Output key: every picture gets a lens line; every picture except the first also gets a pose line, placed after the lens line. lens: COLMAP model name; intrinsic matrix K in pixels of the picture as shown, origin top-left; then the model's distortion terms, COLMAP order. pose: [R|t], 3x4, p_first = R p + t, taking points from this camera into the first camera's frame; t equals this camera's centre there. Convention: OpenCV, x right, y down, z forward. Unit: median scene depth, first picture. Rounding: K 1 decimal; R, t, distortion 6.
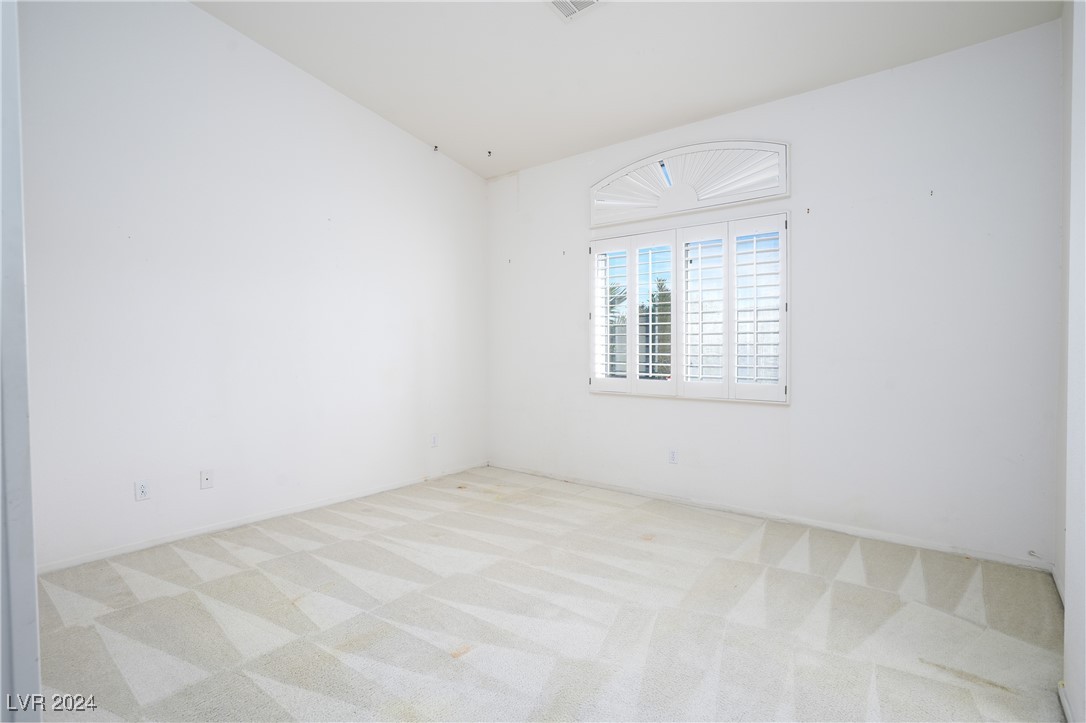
lens RADIAL K [[541.6, 0, 574.3], [0, 541.6, 357.5], [0, 0, 1]] dist [-0.000331, 0.038200]
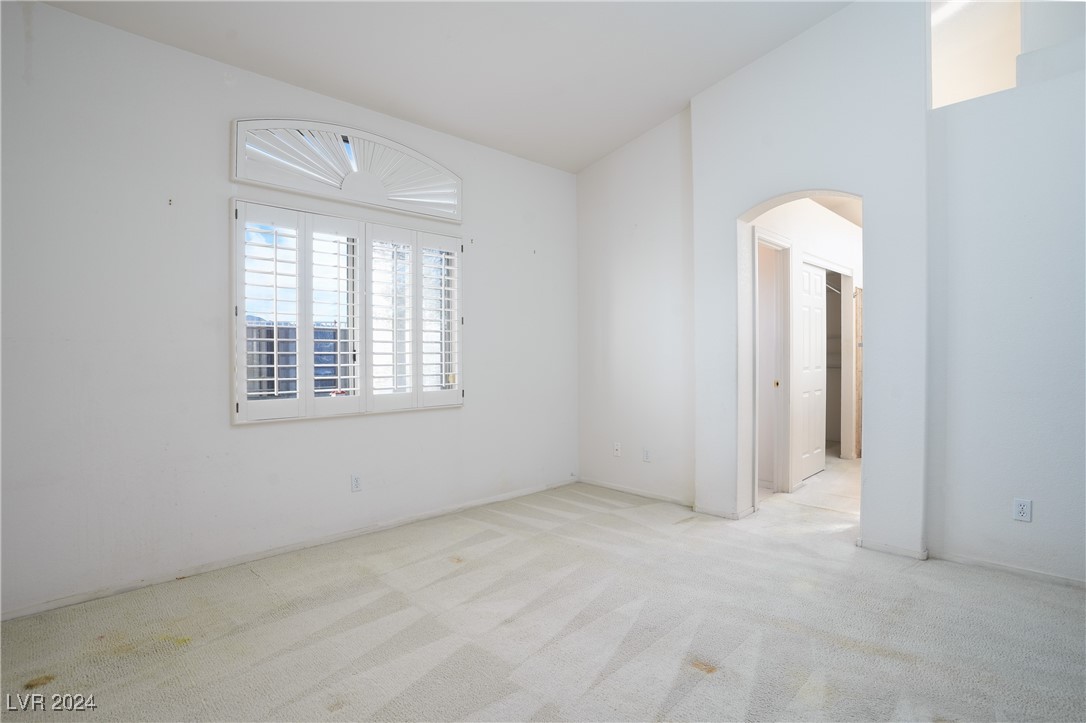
lens RADIAL K [[541.6, 0, 574.3], [0, 541.6, 357.5], [0, 0, 1]] dist [-0.000331, 0.038200]
pose [[0.168016, -0.003357, 0.985779, -0.646918], [0.025600, 0.999672, -0.000959, -0.007804], [-0.985452, 0.025397, 0.168047, 0.540021]]
